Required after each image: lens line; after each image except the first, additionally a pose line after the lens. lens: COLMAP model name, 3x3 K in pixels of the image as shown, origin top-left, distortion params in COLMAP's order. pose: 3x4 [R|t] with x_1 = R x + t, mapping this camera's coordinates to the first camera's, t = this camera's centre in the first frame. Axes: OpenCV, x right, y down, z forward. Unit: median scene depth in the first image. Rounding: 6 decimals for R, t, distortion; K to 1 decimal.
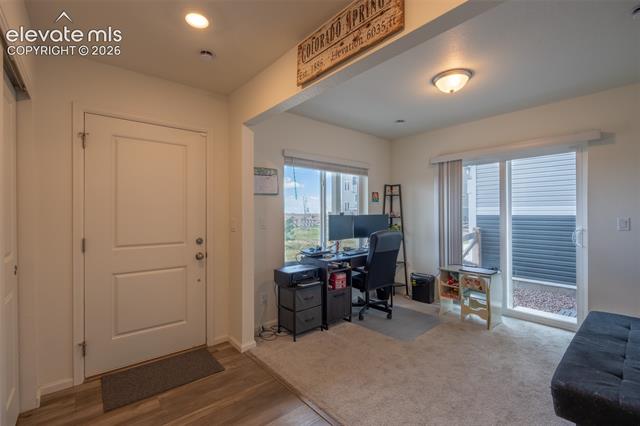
lens RADIAL K [[283.5, 0, 318.9], [0, 283.5, 213.2], [0, 0, 1]] dist [-0.008991, 0.001117]
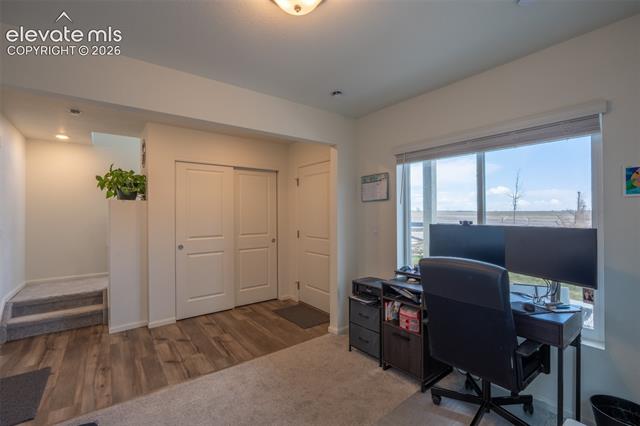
lens RADIAL K [[283.5, 0, 319.2], [0, 283.5, 212.7], [0, 0, 1]] dist [-0.008991, 0.001117]
pose [[-0.045265, -0.006397, -0.998955, 0.889389], [-0.000193, 0.999980, -0.006394, -0.019466], [0.998975, -0.000097, -0.045265, 0.927009]]
